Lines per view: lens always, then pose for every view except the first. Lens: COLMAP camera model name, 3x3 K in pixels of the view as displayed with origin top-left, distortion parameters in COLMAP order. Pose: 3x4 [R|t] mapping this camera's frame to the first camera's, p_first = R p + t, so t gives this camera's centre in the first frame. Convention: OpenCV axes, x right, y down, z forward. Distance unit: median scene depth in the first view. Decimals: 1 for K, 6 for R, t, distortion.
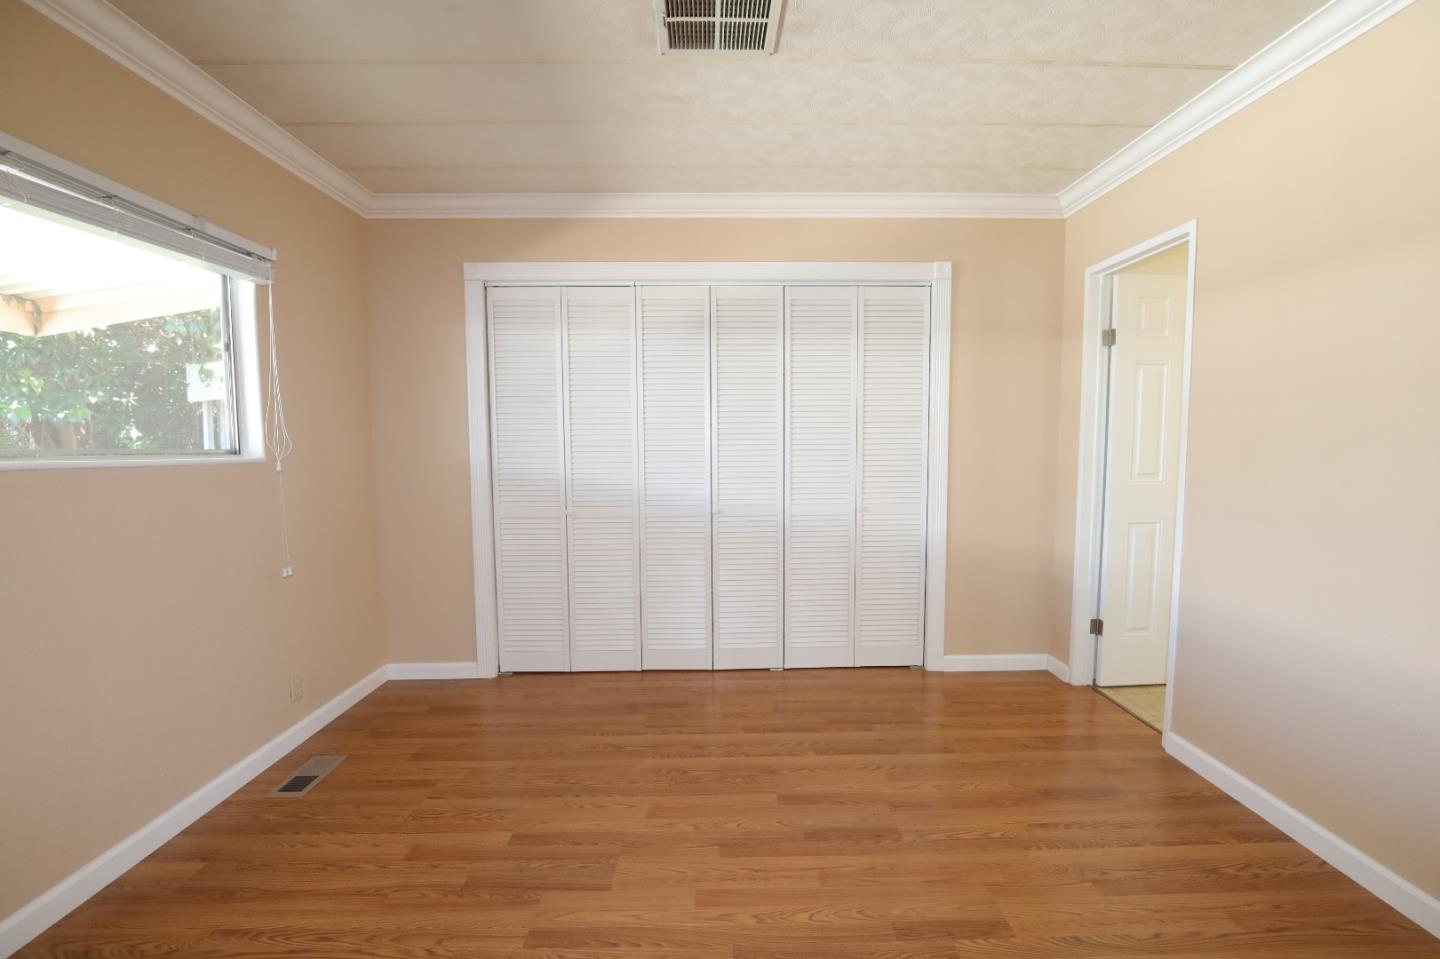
lens RADIAL K [[656.0, 0, 727.0], [0, 656.0, 493.9], [0, 0, 1]] dist [-0.039818, 0.007823]
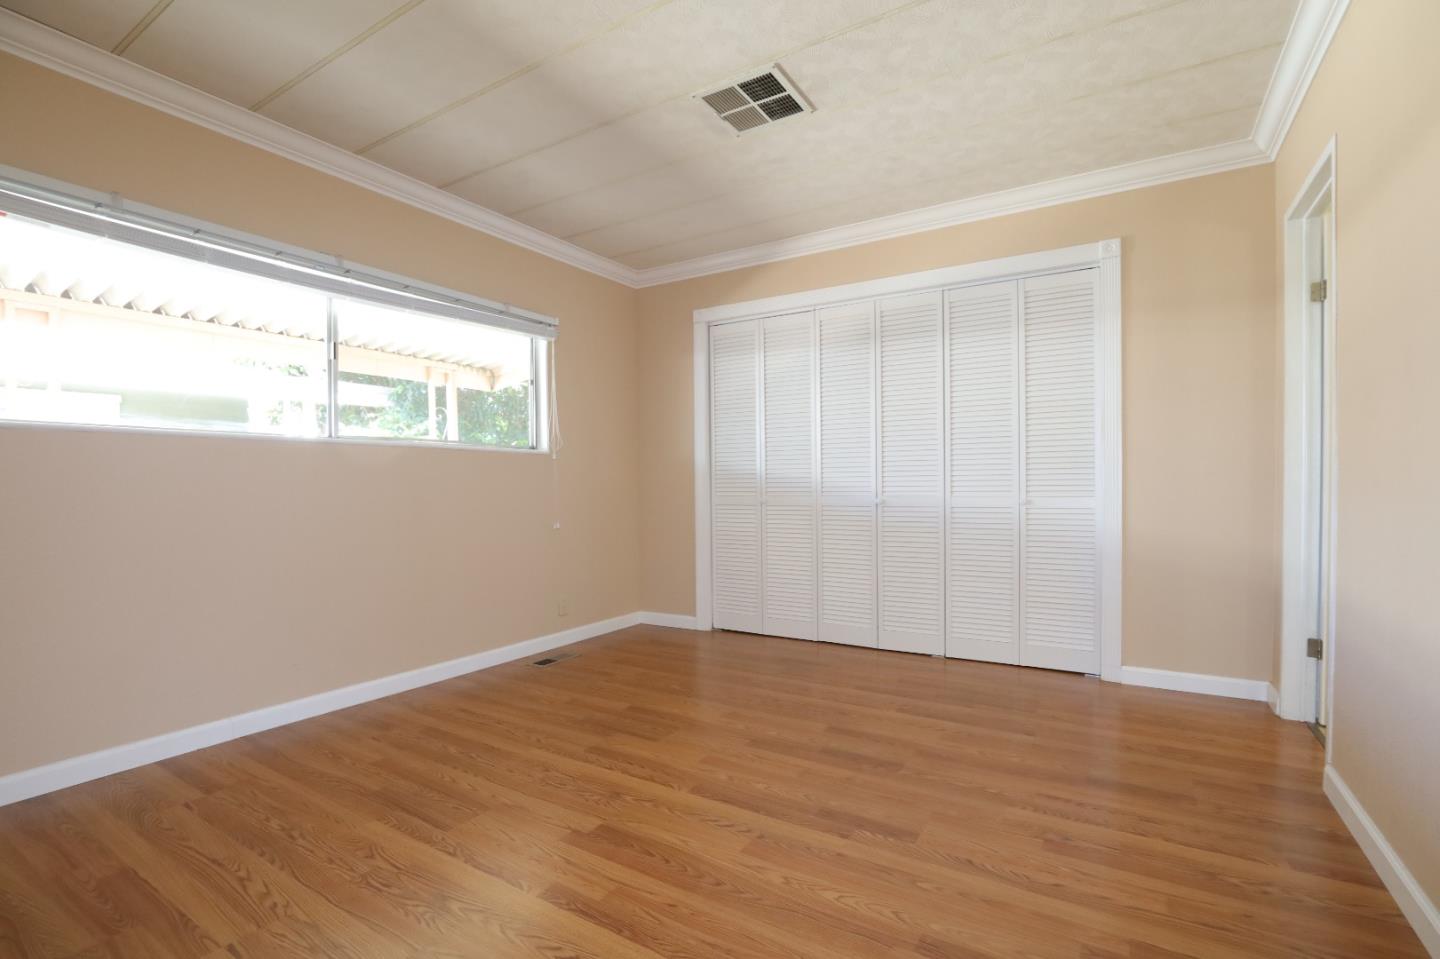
lens RADIAL K [[656.0, 0, 727.0], [0, 656.0, 493.9], [0, 0, 1]] dist [-0.039818, 0.007823]
pose [[0.841056, 0.007636, -0.540893, 0.378121], [-0.039248, 0.998126, -0.046938, 0.078887], [0.539522, 0.060706, 0.839780, -0.065275]]
